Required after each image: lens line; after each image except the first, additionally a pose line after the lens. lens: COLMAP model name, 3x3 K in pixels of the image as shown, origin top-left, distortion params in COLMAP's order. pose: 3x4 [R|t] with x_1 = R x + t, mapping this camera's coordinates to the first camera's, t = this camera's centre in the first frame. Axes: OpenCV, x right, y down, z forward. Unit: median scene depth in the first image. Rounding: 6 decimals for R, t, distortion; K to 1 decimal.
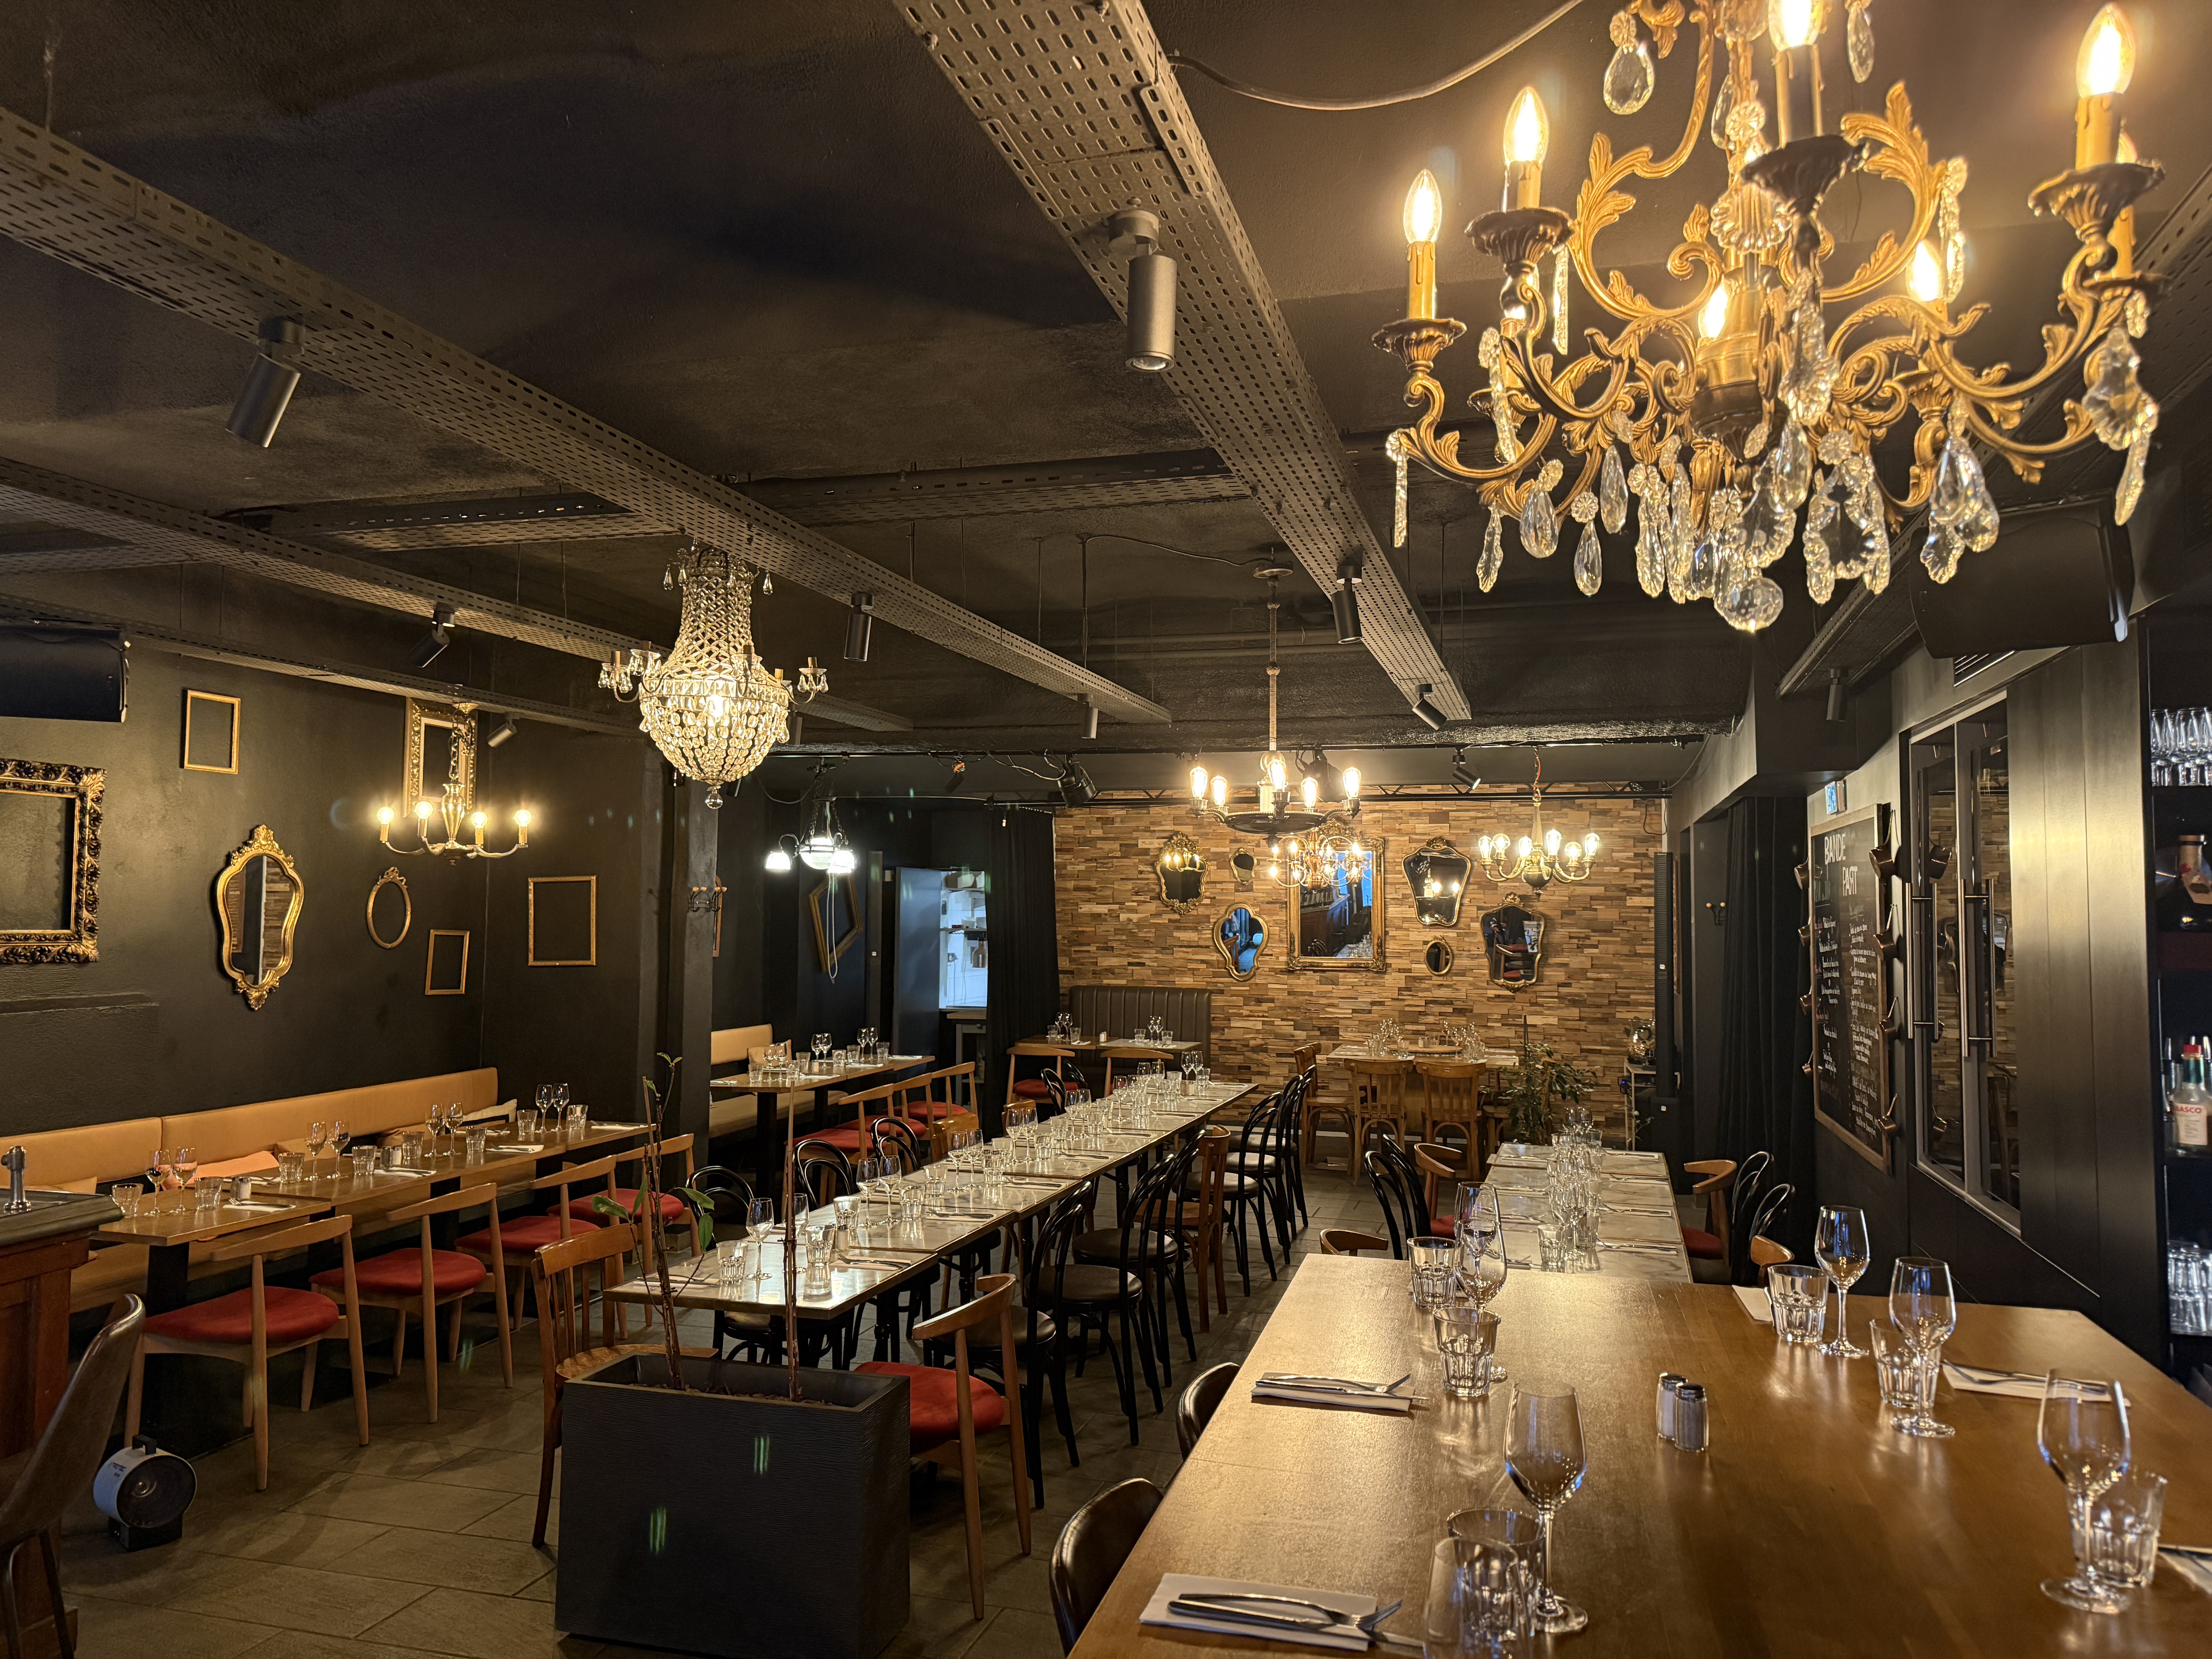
lens RADIAL K [[1584.1, 0, 1096.1], [0, 1584.1, 839.1], [0, 0, 1]] dist [0.077504, -0.096762]
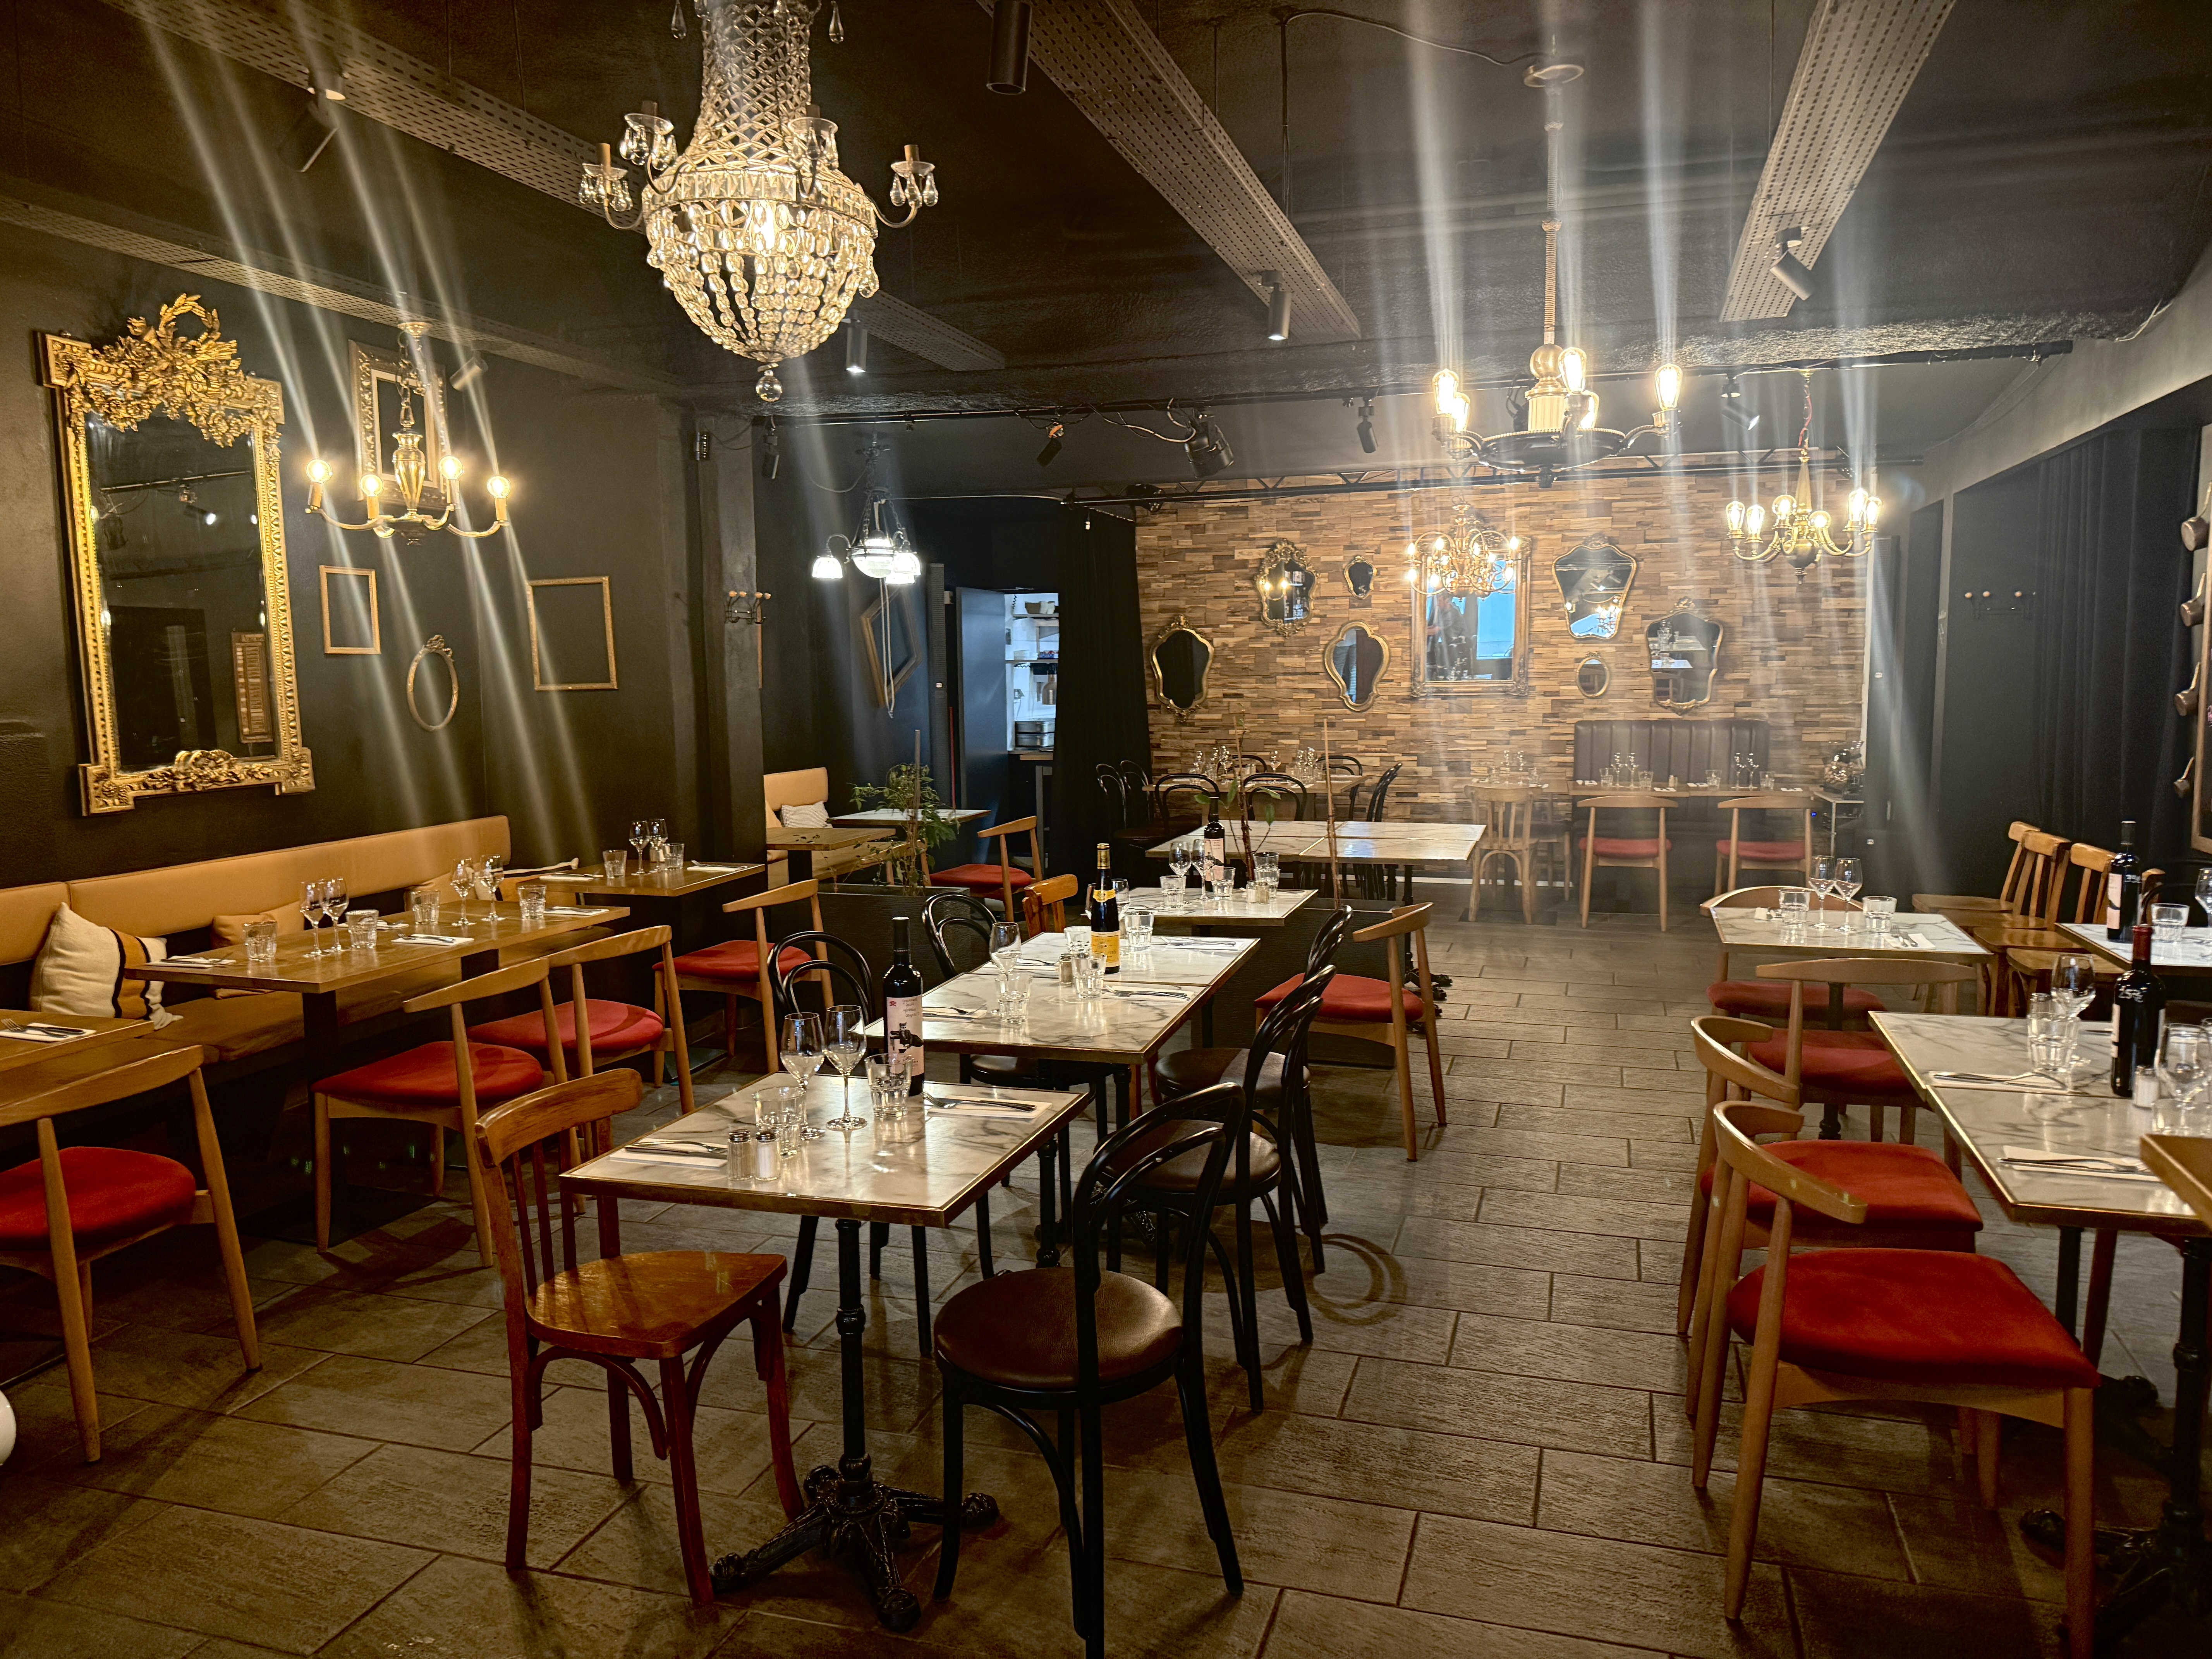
lens RADIAL K [[1584.1, 0, 1087.1], [0, 1584.1, 850.8], [0, 0, 1]] dist [0.077504, -0.096762]
pose [[0.999578, -0.017746, -0.022980, -0.068270], [0.021200, 0.986883, 0.160042, 0.040788], [0.019839, -0.160461, 0.986843, 0.226794]]
